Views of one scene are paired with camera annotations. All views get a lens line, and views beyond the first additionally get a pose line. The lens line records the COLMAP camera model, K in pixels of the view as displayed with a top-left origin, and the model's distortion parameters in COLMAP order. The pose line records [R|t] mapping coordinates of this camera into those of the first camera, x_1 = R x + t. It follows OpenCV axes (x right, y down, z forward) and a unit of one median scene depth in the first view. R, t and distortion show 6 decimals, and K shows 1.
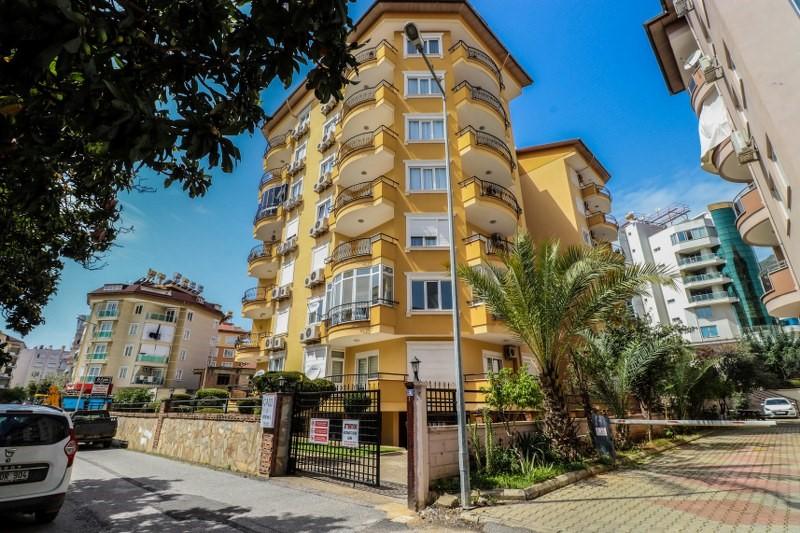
lens RADIAL K [[370.9, 0, 402.6], [0, 370.9, 268.4], [0, 0, 1]] dist [-0.016312, -0.002731]
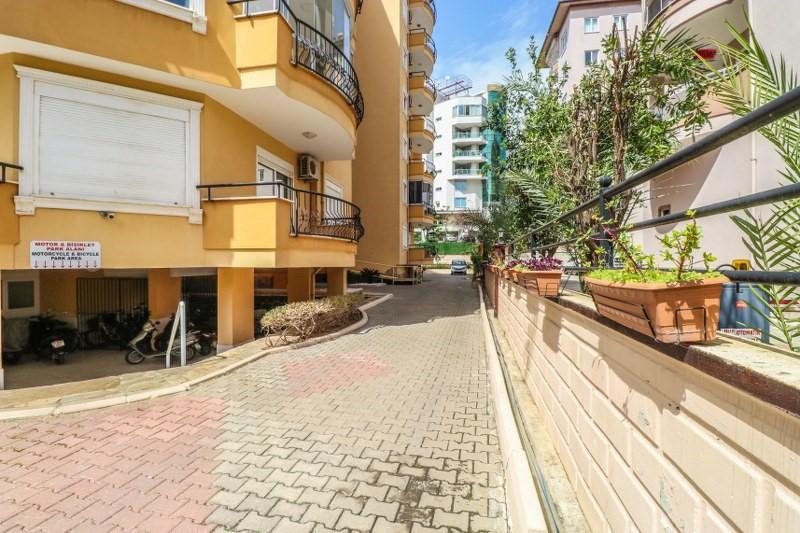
lens RADIAL K [[370.9, 0, 400.0], [0, 370.9, 266.2], [0, 0, 1]] dist [-0.016312, -0.002731]
pose [[0.825198, -0.002177, 0.564840, 0.027800], [-0.200576, 0.933692, 0.296628, 0.052442], [-0.528032, -0.358070, 0.770044, 0.135810]]
